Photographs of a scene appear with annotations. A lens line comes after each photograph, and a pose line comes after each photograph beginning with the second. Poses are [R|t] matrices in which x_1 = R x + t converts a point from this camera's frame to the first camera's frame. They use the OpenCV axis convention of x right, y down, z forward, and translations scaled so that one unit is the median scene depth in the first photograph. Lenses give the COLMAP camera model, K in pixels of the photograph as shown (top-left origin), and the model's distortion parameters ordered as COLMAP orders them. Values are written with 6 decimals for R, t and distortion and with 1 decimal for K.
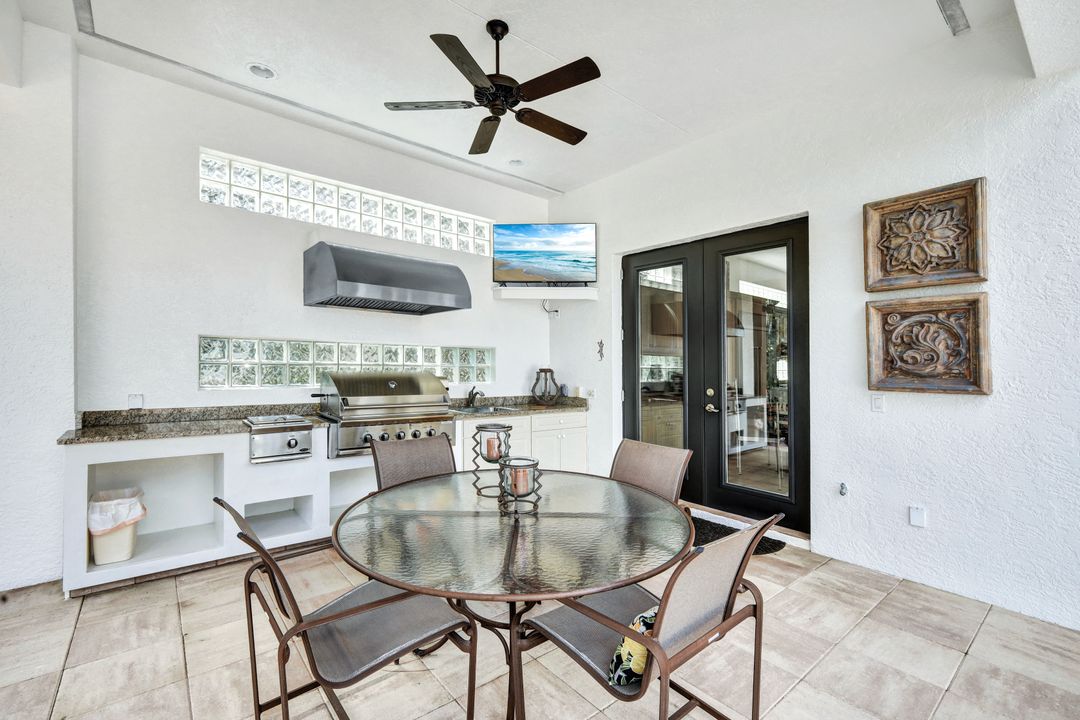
lens RADIAL K [[475.4, 0, 551.0], [0, 475.4, 359.0], [0, 0, 1]] dist [0.010776, 0.000160]
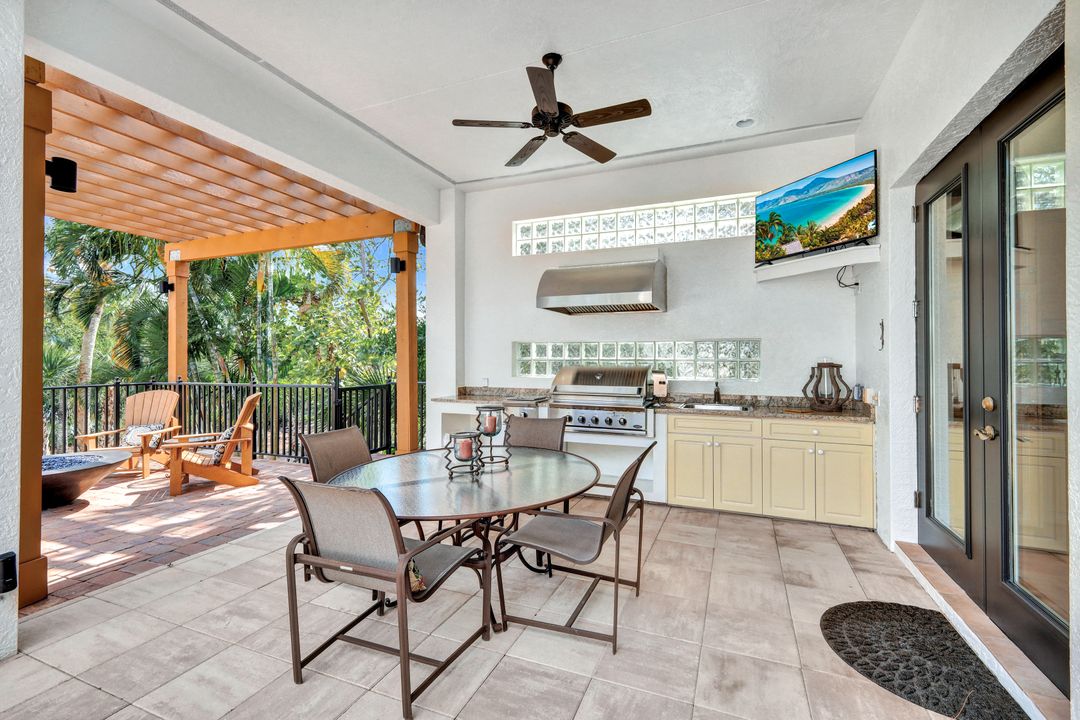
lens RADIAL K [[477.7, 0, 534.0], [0, 477.7, 350.3], [0, 0, 1]] dist [0.011198, 0.000123]
pose [[0.453828, -0.030263, -0.890575, 0.619784], [0.014843, 0.999541, -0.026402, 0.018343], [0.890966, -0.001237, 0.454069, 0.315795]]
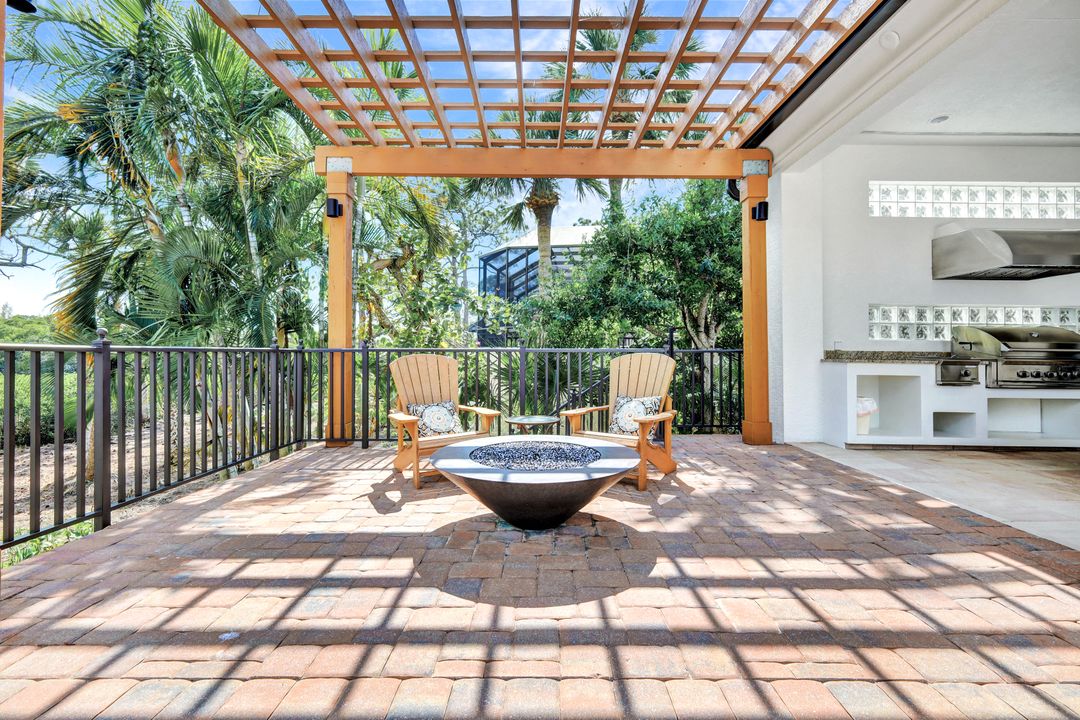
lens RADIAL K [[462.7, 0, 557.2], [0, 462.7, 358.2], [0, 0, 1]] dist [0.001969, 0.000143]
pose [[0.768055, 0.004340, -0.640369, -0.543718], [0.013641, 0.999639, 0.023136, 0.072713], [0.640239, -0.026505, 0.767719, -0.780740]]
